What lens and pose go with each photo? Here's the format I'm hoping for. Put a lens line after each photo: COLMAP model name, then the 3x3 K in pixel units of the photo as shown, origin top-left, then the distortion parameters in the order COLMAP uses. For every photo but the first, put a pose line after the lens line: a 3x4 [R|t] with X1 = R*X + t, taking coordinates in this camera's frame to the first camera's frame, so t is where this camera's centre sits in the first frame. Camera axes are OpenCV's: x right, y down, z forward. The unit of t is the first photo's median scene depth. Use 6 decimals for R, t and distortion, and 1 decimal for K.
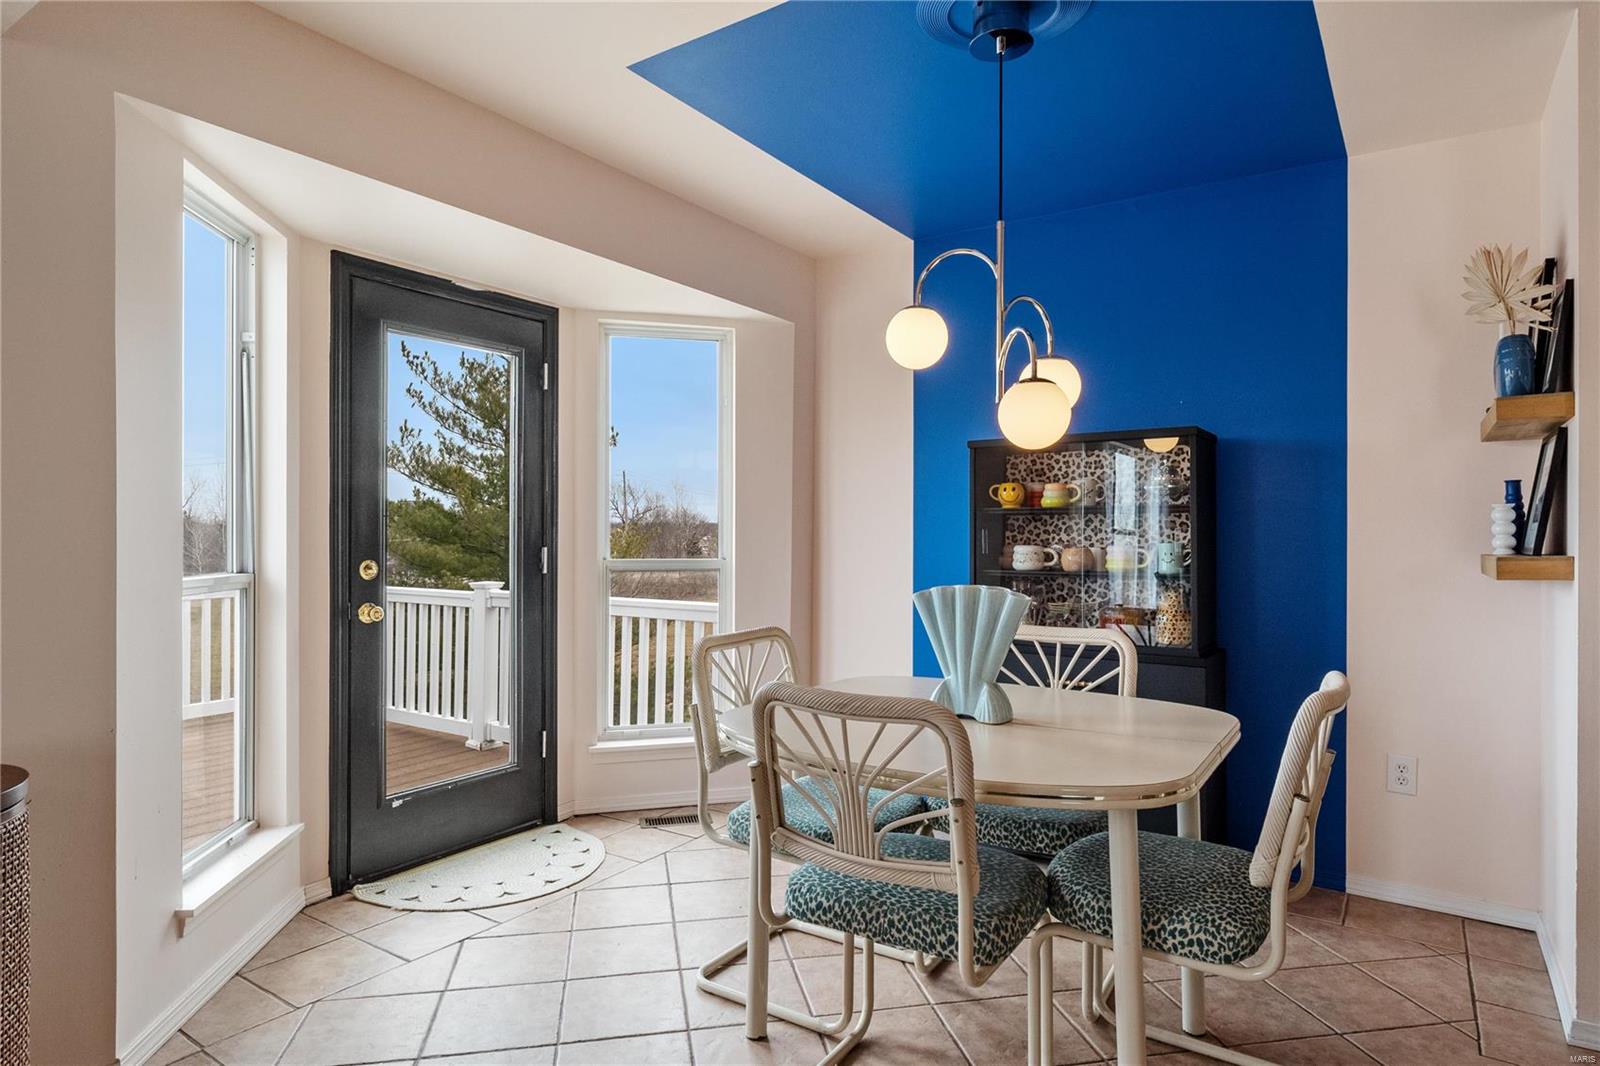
lens RADIAL K [[917.8, 0, 800.0], [0, 917.8, 533.0], [0, 0, 1]] dist [0.001997, 0.000490]
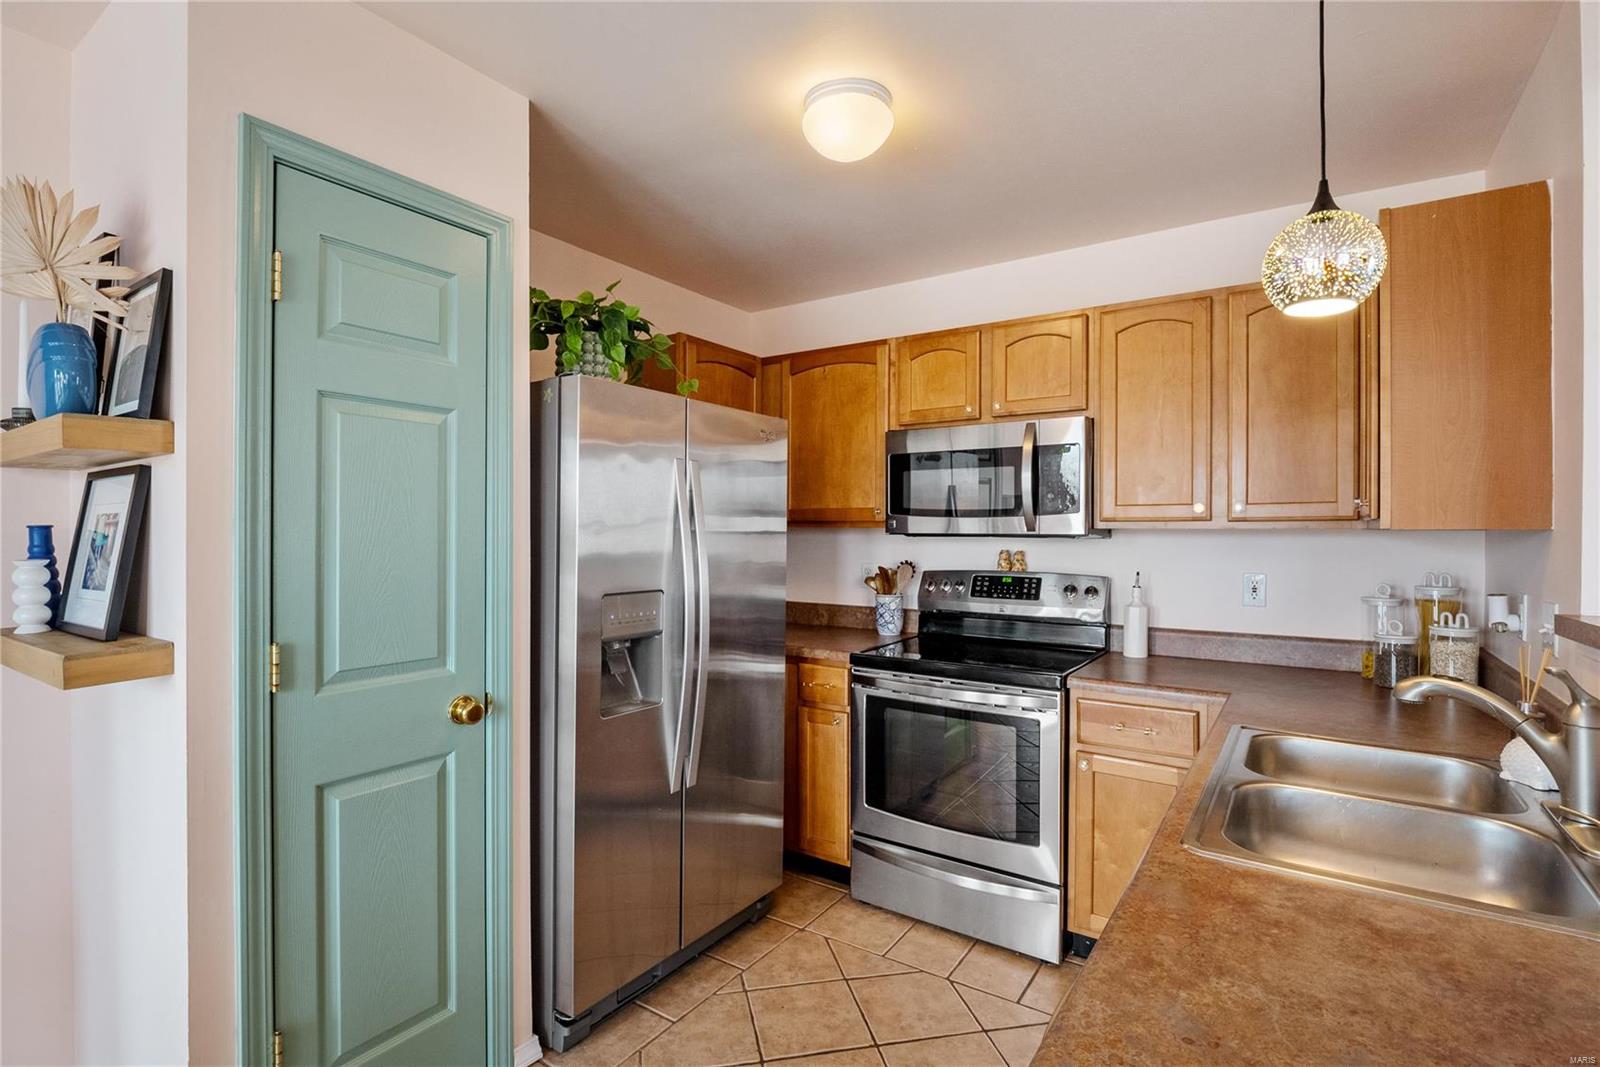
lens RADIAL K [[758.9, 0, 800.0], [0, 758.9, 533.5], [0, 0, 1]] dist [-0.012913, -0.000515]
pose [[-0.005463, -0.007460, 0.999957, 0.181087], [0.000302, 0.999972, 0.007462, -0.053292], [-0.999985, 0.000343, -0.005461, 0.393928]]
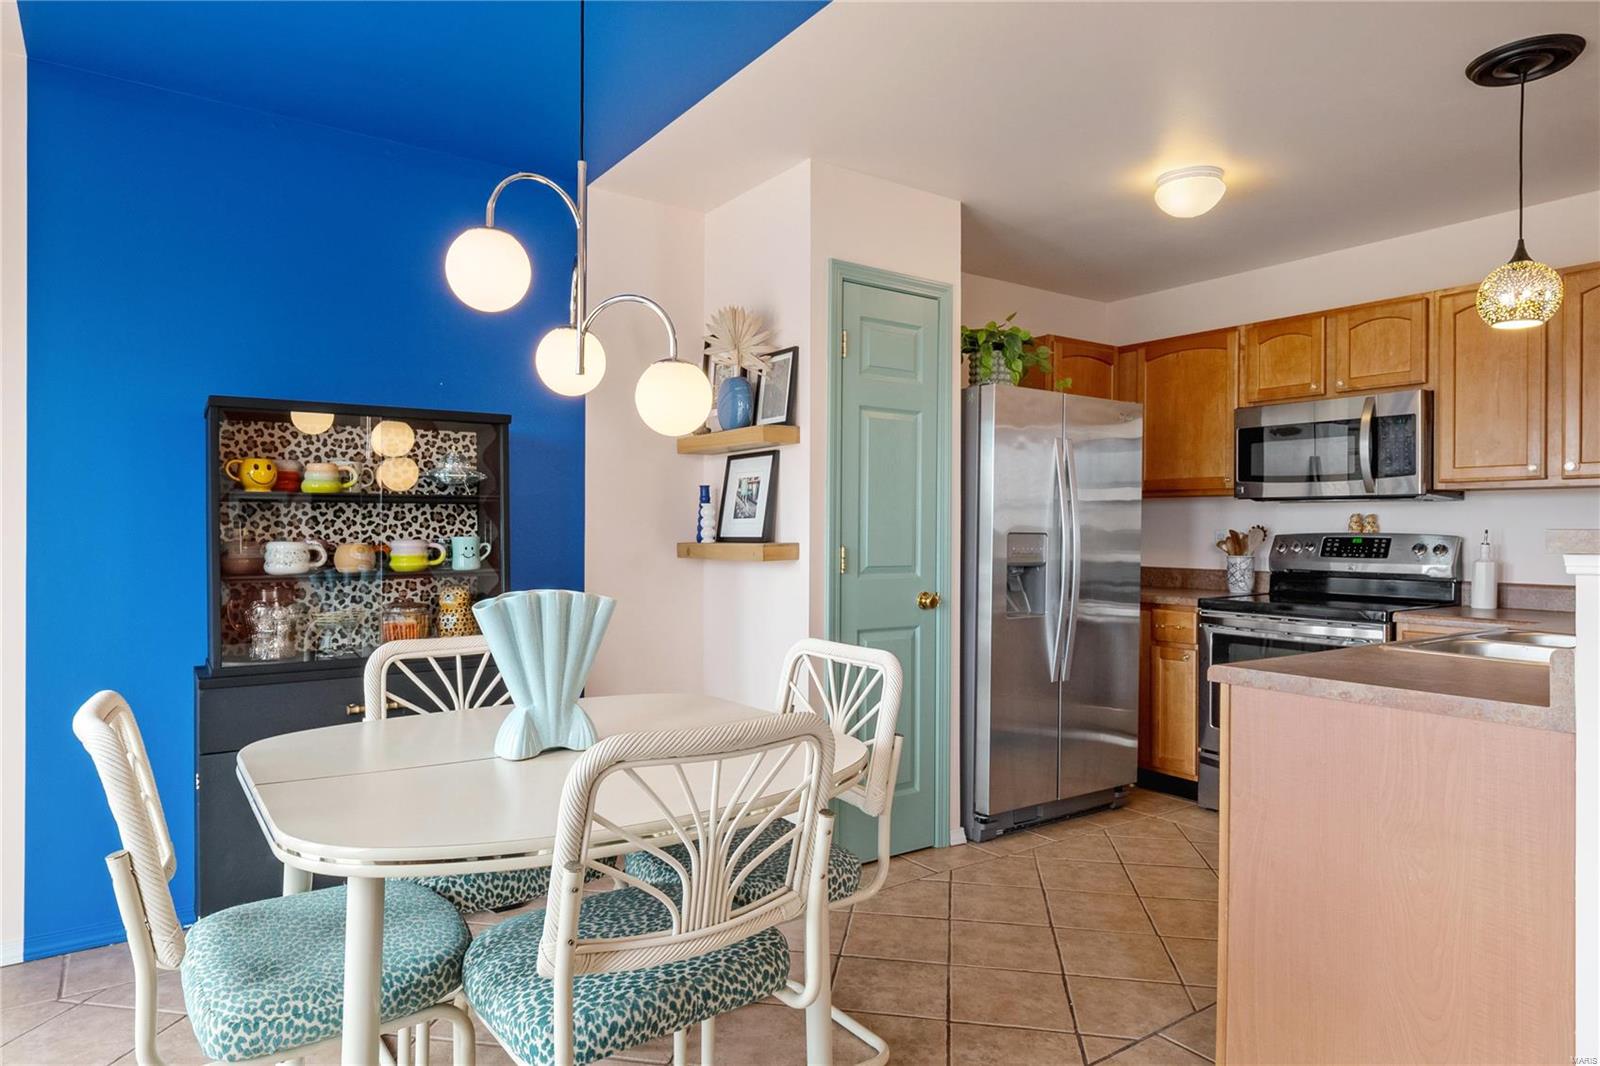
lens RADIAL K [[951.8, 0, 804.1], [0, 951.8, 529.9], [0, 0, 1]] dist [0.001189, 0.000932]
pose [[0.343995, -0.004119, 0.938962, -0.426676], [-0.001389, 0.999987, 0.004895, -0.001043], [-0.938970, -0.002988, 0.343985, 0.389266]]
